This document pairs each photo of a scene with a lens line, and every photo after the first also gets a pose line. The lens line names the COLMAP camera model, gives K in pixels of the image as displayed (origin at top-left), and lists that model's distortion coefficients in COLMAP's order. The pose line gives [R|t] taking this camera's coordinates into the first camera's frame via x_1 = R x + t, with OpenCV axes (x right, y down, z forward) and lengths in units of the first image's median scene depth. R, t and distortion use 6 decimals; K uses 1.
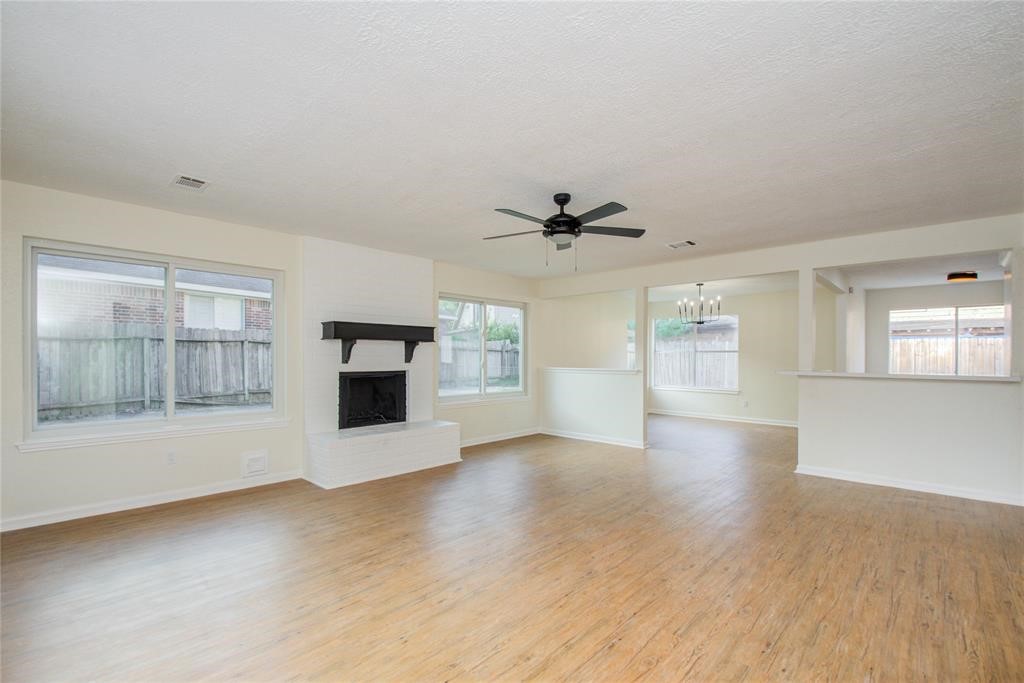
lens RADIAL K [[458.8, 0, 515.5], [0, 458.8, 346.4], [0, 0, 1]] dist [-0.003063, -0.001426]
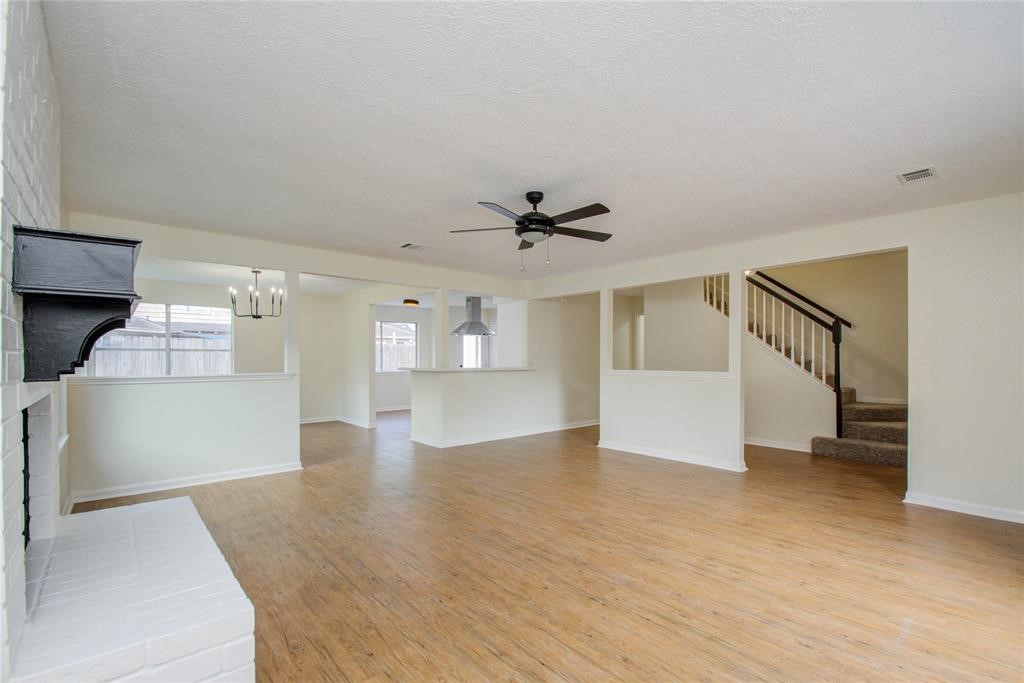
lens RADIAL K [[458.8, 0, 514.7], [0, 458.8, 352.2], [0, 0, 1]] dist [-0.003063, -0.001426]
pose [[0.092257, 0.004423, 0.995725, -0.963674], [-0.025520, 0.999672, -0.002076, 0.011306], [-0.995408, -0.025219, 0.092340, 1.027600]]
